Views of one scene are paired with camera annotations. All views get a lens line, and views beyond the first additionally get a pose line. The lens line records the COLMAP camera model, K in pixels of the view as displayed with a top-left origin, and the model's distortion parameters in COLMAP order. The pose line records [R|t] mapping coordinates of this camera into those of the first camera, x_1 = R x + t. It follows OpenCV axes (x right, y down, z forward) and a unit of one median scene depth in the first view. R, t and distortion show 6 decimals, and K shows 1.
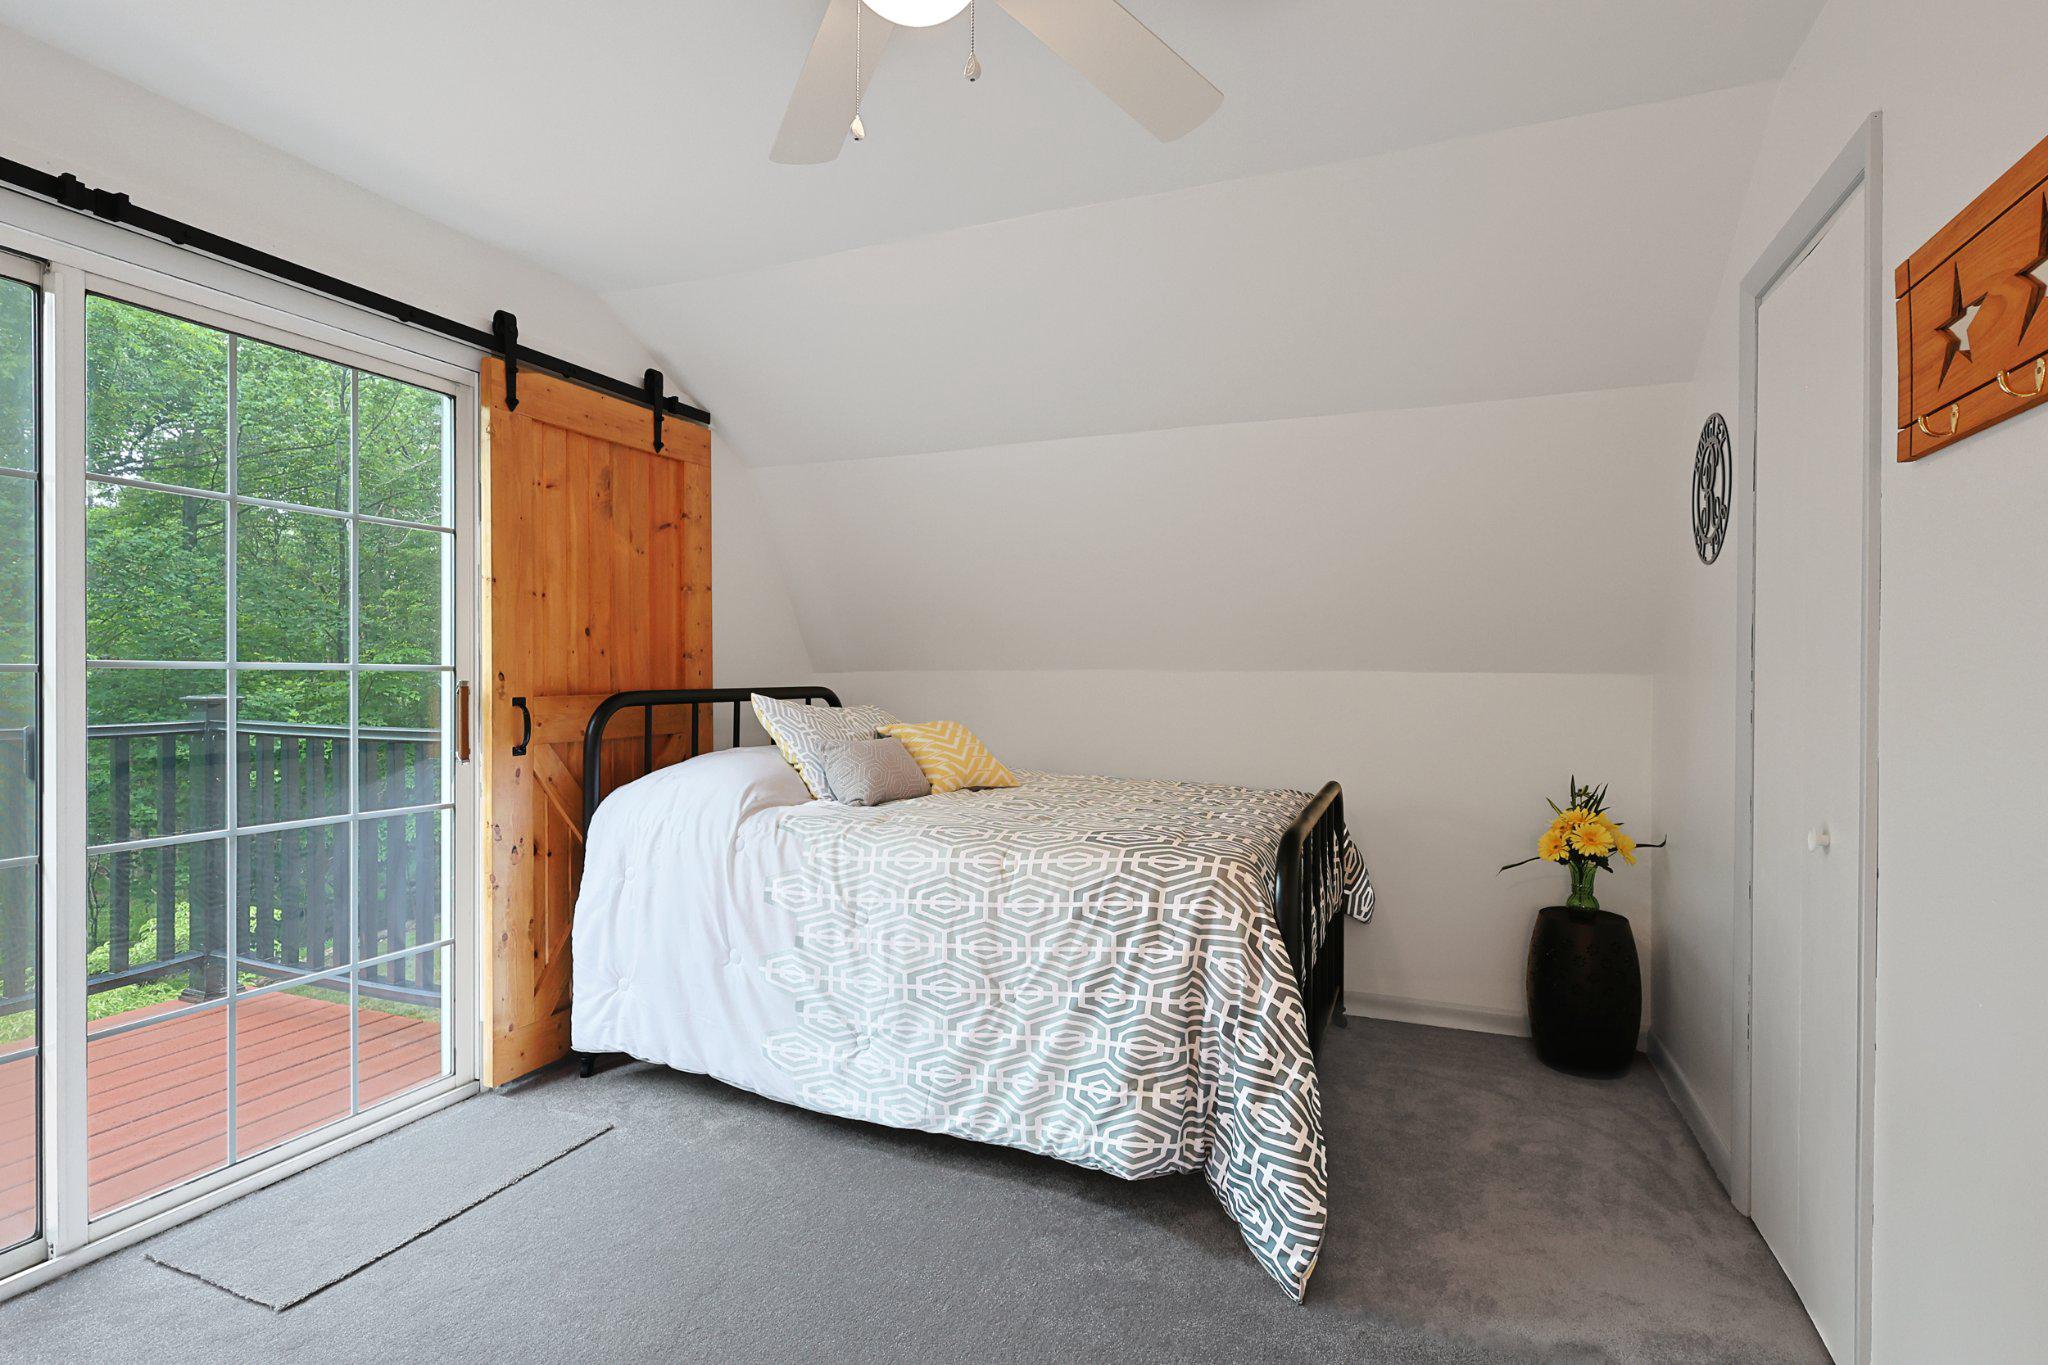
lens RADIAL K [[1010.1, 0, 1048.3], [0, 1010.1, 679.1], [0, 0, 1]] dist [-0.000064, 0.000219]
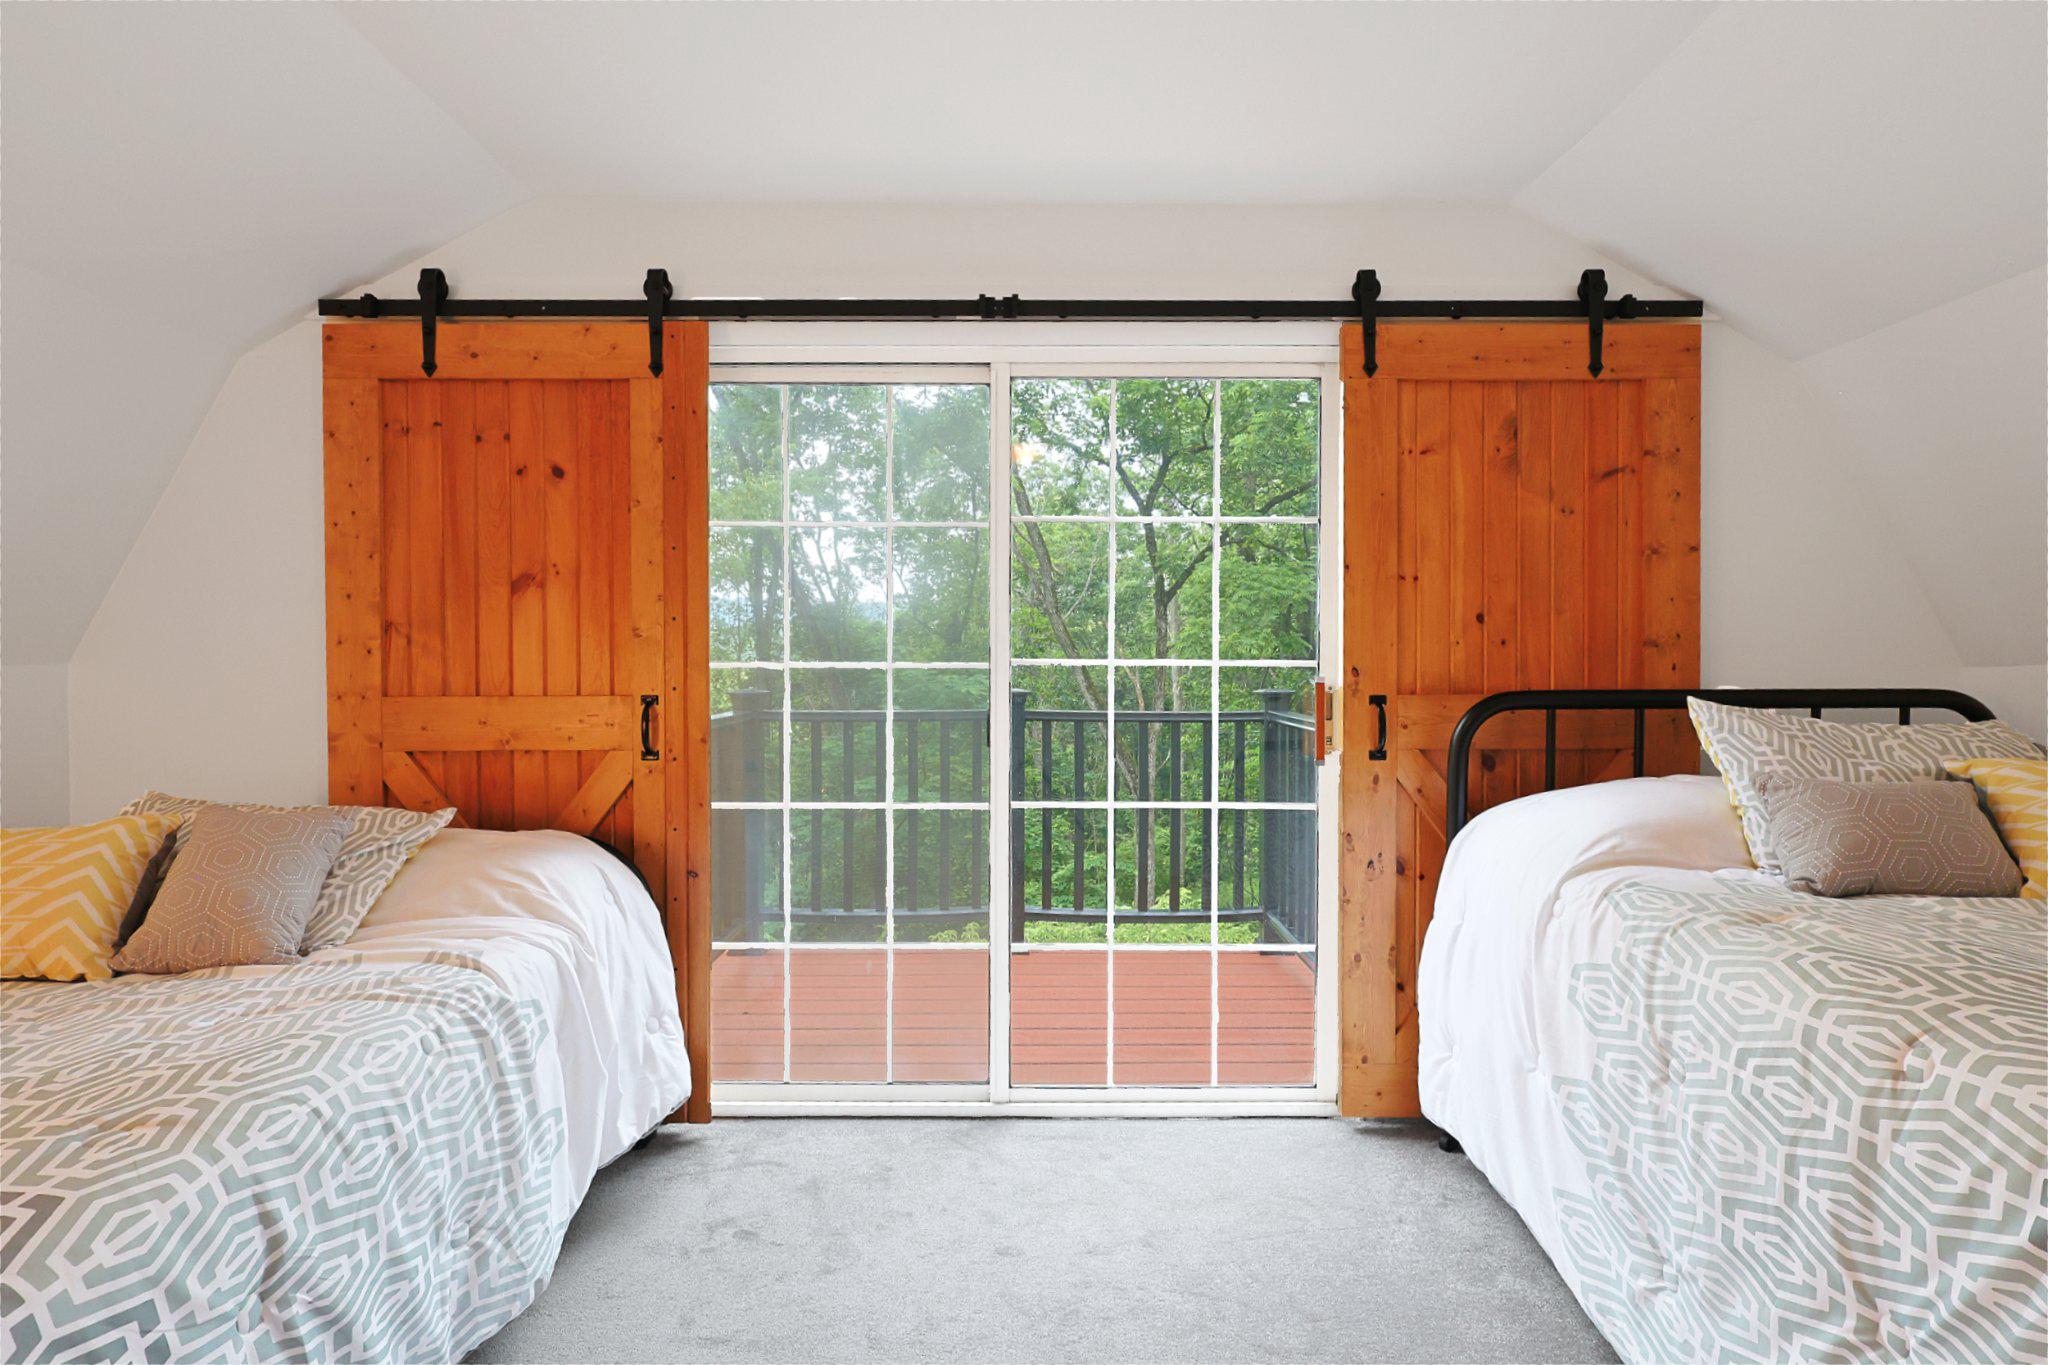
lens RADIAL K [[1050.1, 0, 1024.0], [0, 1050.1, 682.5], [0, 0, 1]] dist [-0.000430, 0.001555]
pose [[0.361214, 0.008409, -0.932445, 0.259479], [-0.003109, 0.999965, 0.007813, 0.000460], [0.932478, 0.000076, 0.361228, 0.412783]]
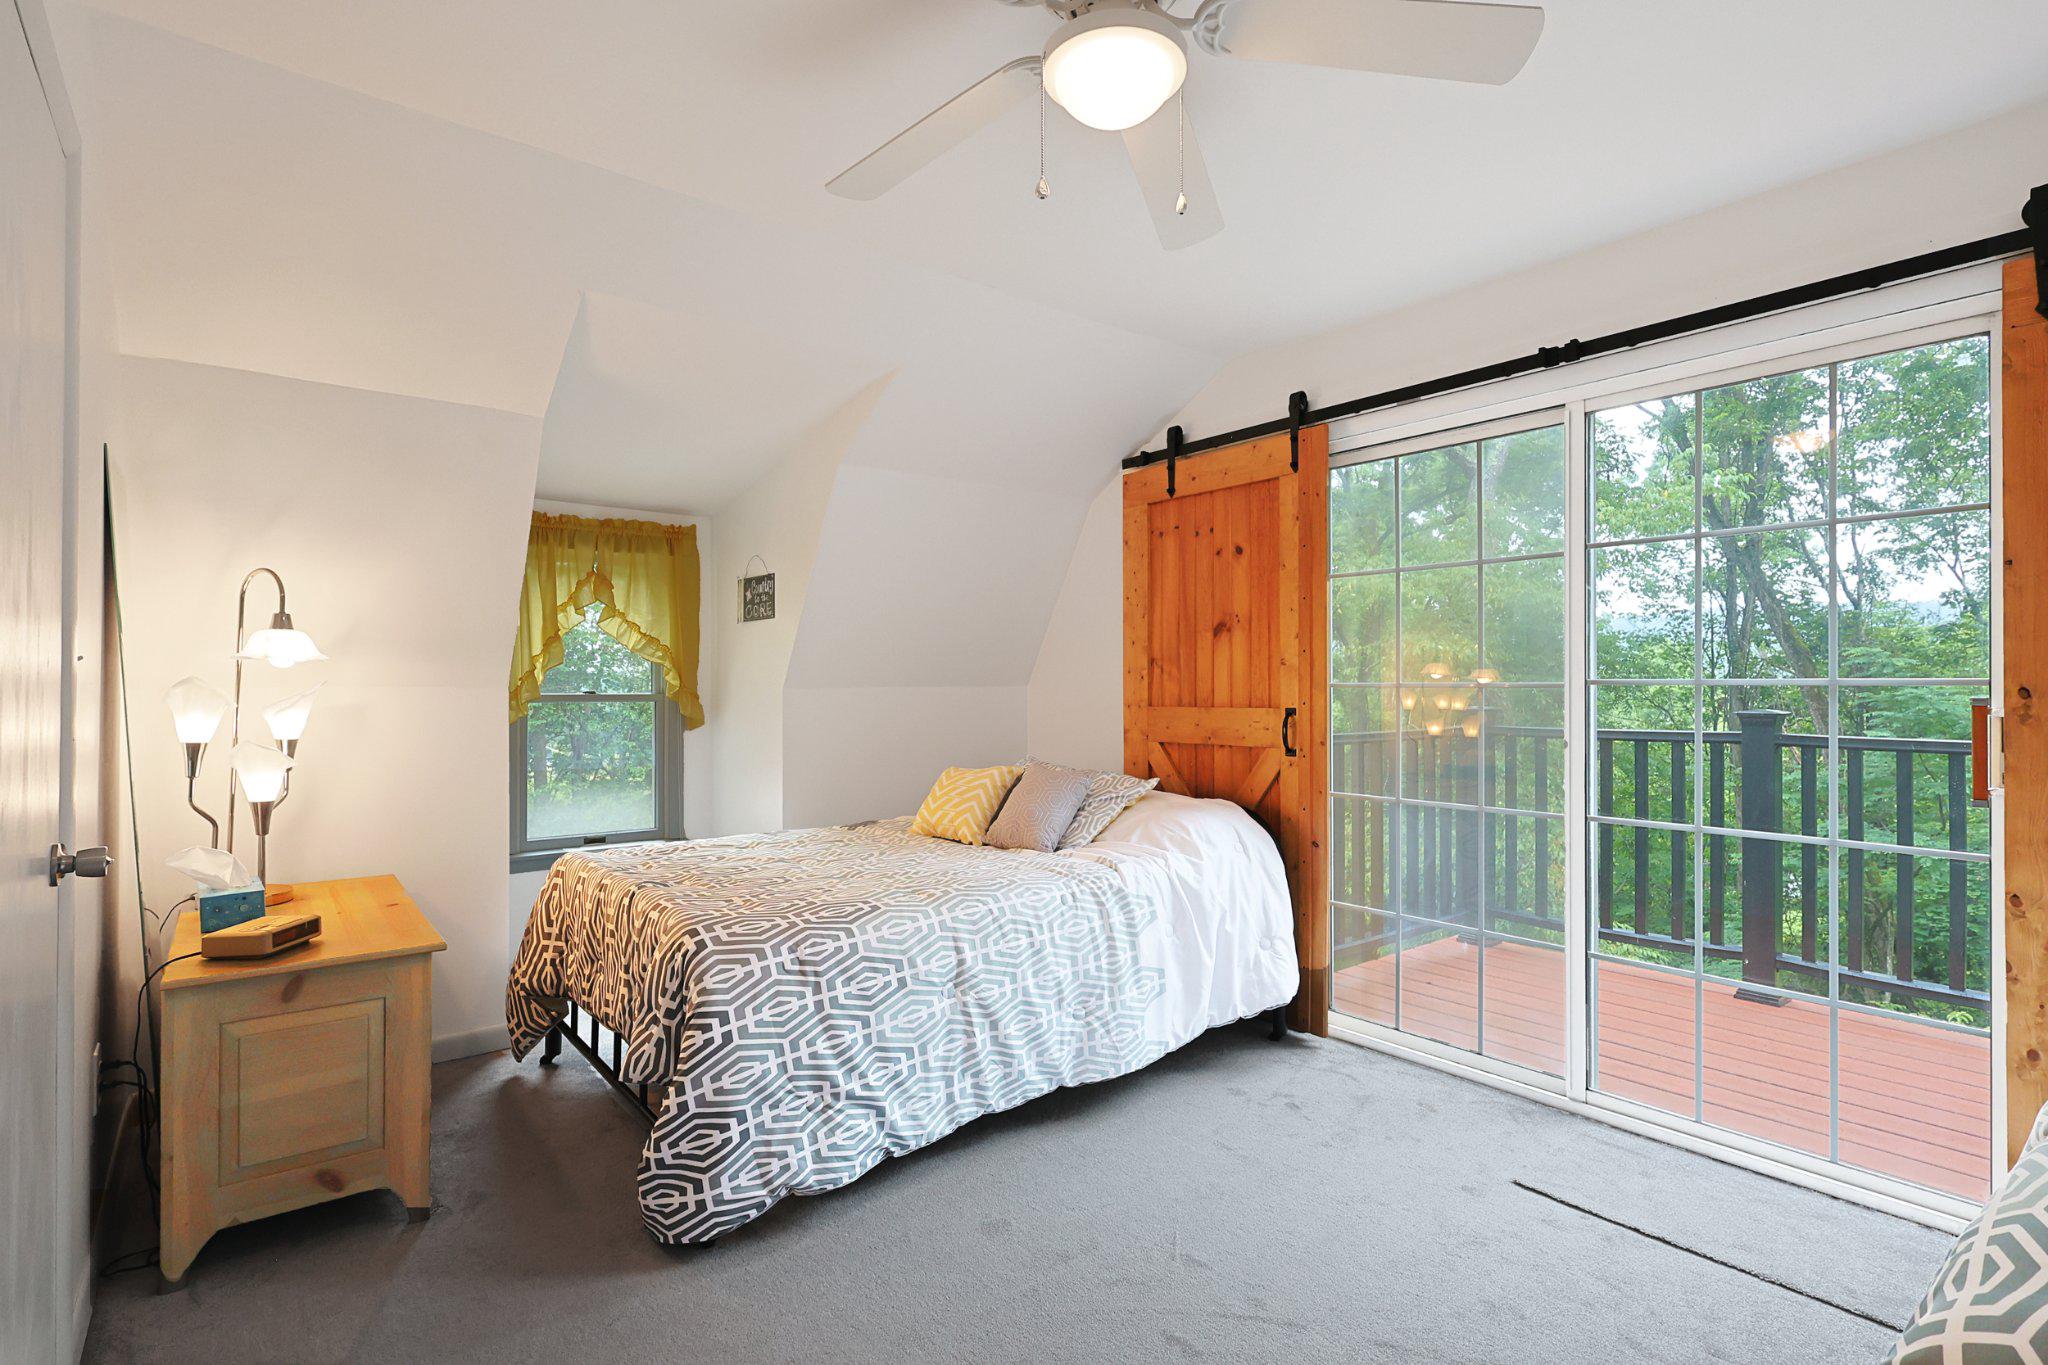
lens RADIAL K [[1010.7, 0, 1011.1], [0, 1010.7, 679.5], [0, 0, 1]] dist [0.000026, 0.000773]
pose [[-0.520536, -0.010144, -0.853779, 0.504392], [-0.005304, 0.999949, -0.008648, -0.002049], [0.853823, 0.000027, -0.520563, 0.827977]]
